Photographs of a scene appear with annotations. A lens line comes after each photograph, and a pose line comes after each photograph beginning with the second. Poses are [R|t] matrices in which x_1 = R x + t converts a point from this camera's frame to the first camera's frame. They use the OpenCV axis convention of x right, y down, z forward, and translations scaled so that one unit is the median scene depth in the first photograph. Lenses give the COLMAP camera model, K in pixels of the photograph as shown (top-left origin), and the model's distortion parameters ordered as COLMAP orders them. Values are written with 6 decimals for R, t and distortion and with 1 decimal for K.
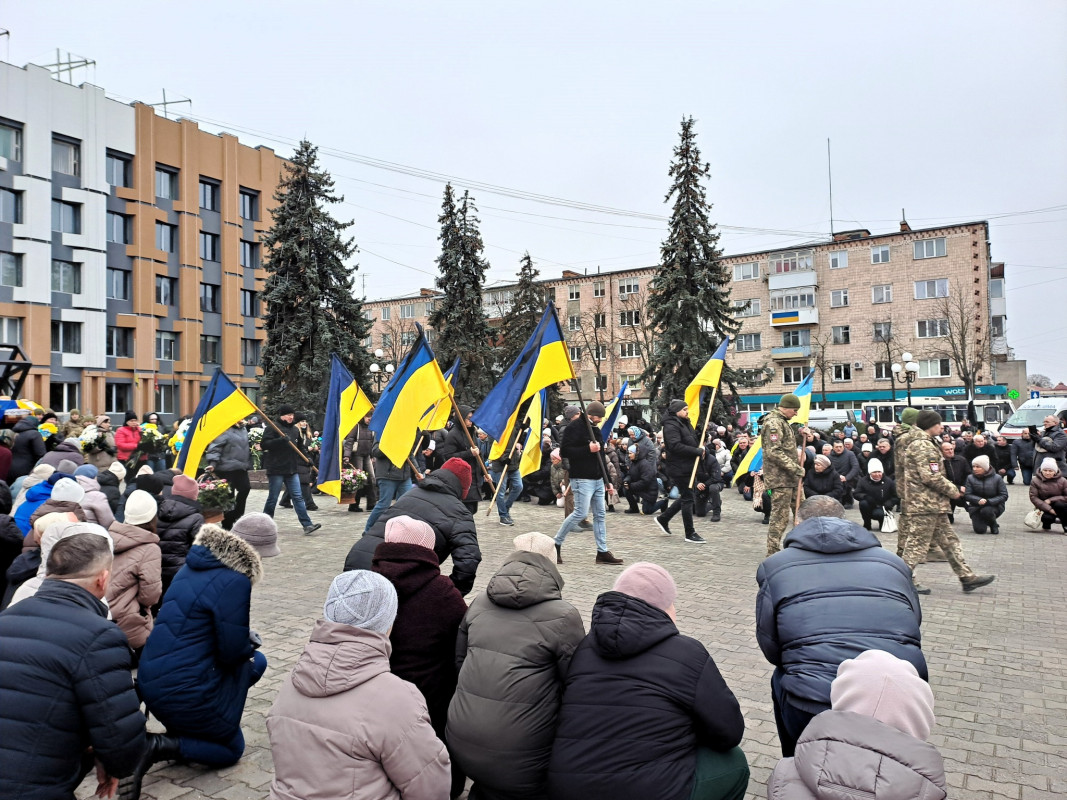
lens RADIAL K [[777.3, 0, 541.6], [0, 777.3, 392.8], [0, 0, 1]] dist [0.066665, -0.066043]
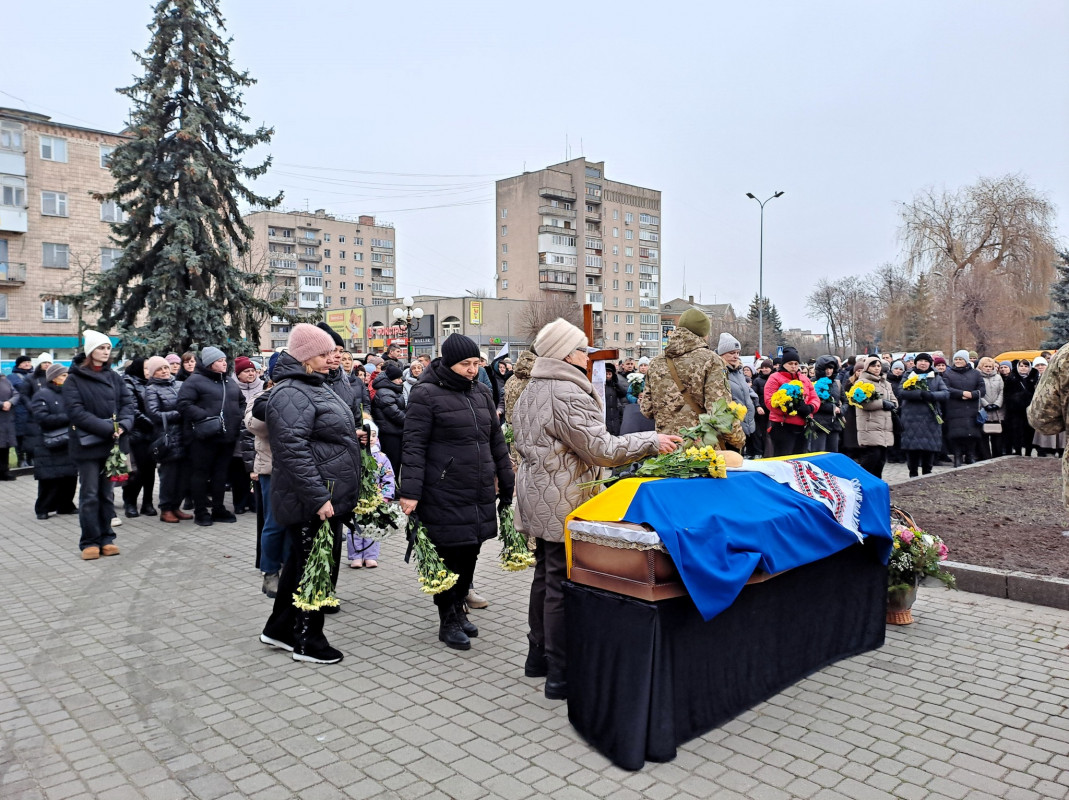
lens RADIAL K [[778.8, 0, 528.7], [0, 778.8, 377.0], [0, 0, 1]] dist [0.066665, -0.066043]
pose [[0.254997, 0.000070, 0.966942, -0.249258], [-0.030358, 0.999508, 0.007933, 0.020655], [-0.966465, -0.031378, 0.254873, 0.500716]]
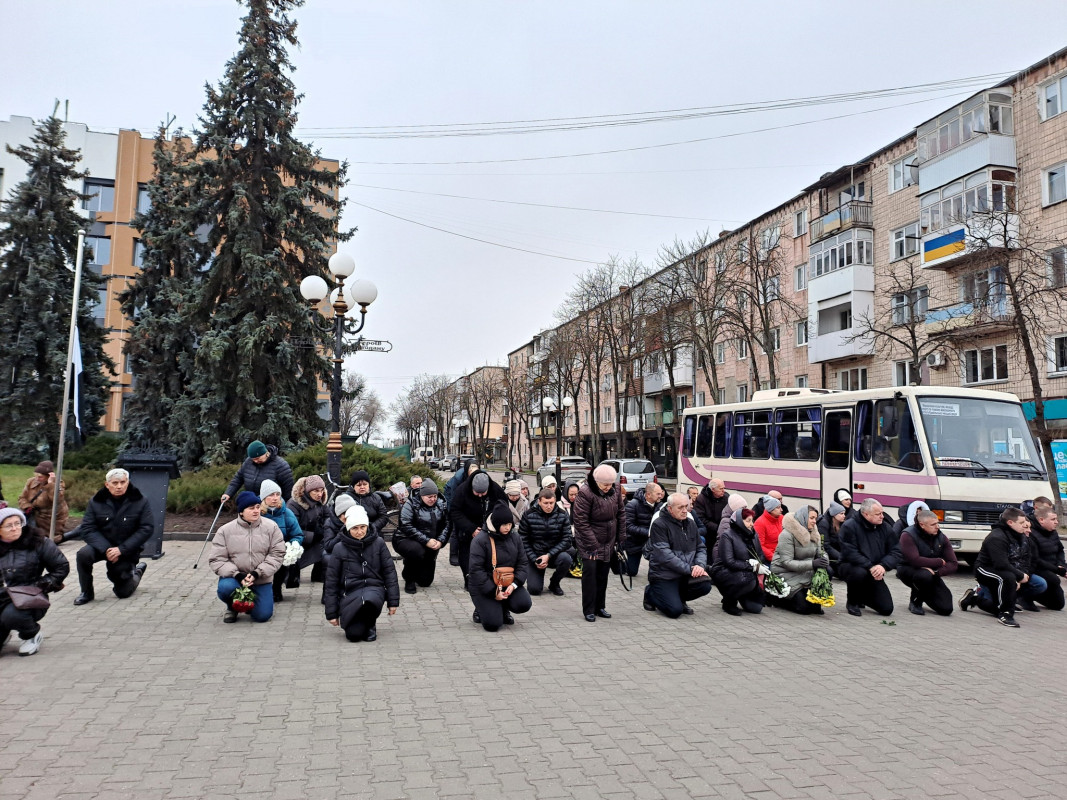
lens RADIAL K [[777.3, 0, 544.1], [0, 777.3, 378.4], [0, 0, 1]] dist [0.066665, -0.066043]
pose [[0.724959, -0.032763, -0.688013, 0.584966], [-0.009451, 0.998301, -0.057498, 0.018029], [0.688727, 0.048186, 0.723417, 0.618745]]
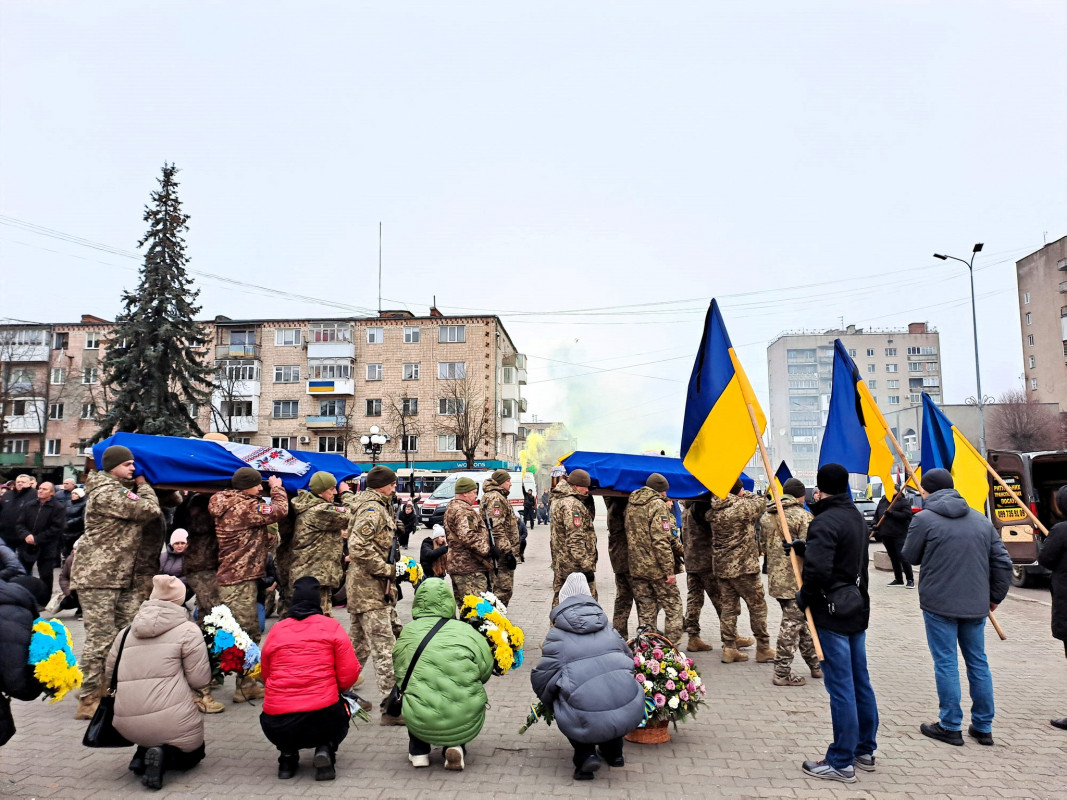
lens RADIAL K [[777.3, 0, 547.1], [0, 777.3, 398.9], [0, 0, 1]] dist [0.066665, -0.066043]
pose [[0.889819, 0.067712, 0.451263, 0.149699], [-0.030641, 0.995563, -0.088965, -0.000856], [-0.455285, 0.065335, 0.887945, -0.021685]]
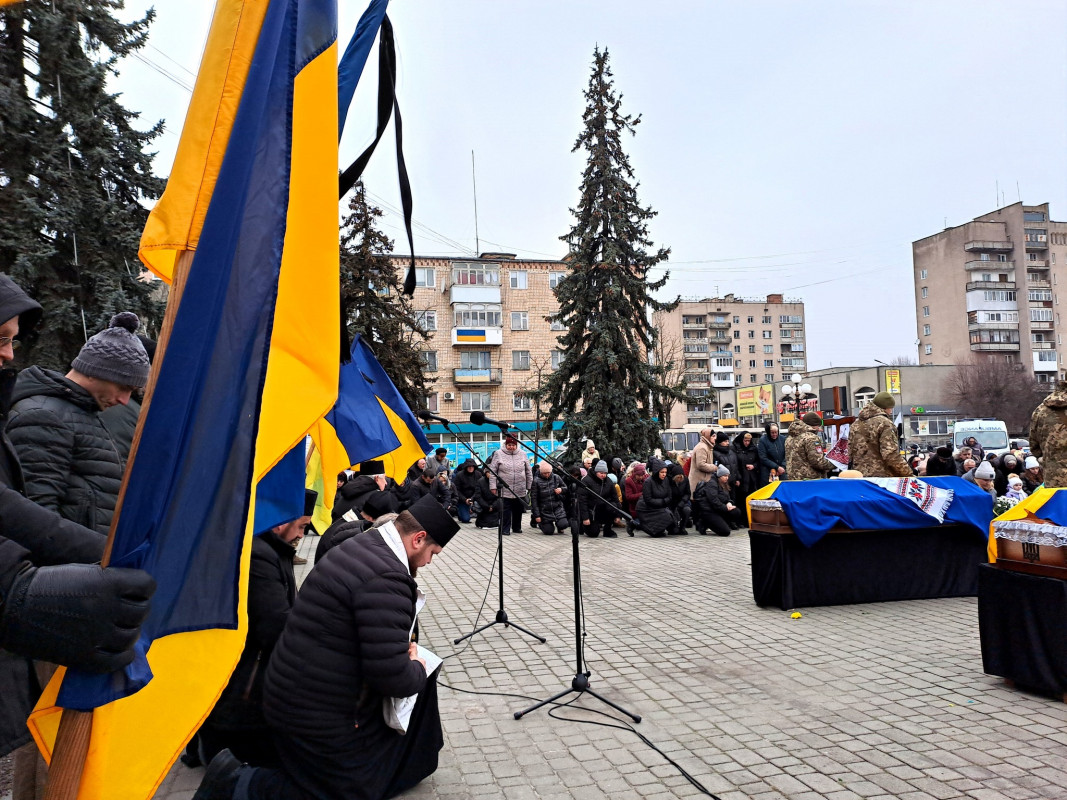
lens RADIAL K [[777.3, 0, 547.2], [0, 777.3, 392.4], [0, 0, 1]] dist [0.066665, -0.066043]
pose [[0.689398, 0.048682, 0.722745, -0.318605], [-0.007014, 0.998141, -0.060541, 0.023177], [-0.724349, 0.036668, 0.688458, 0.435628]]
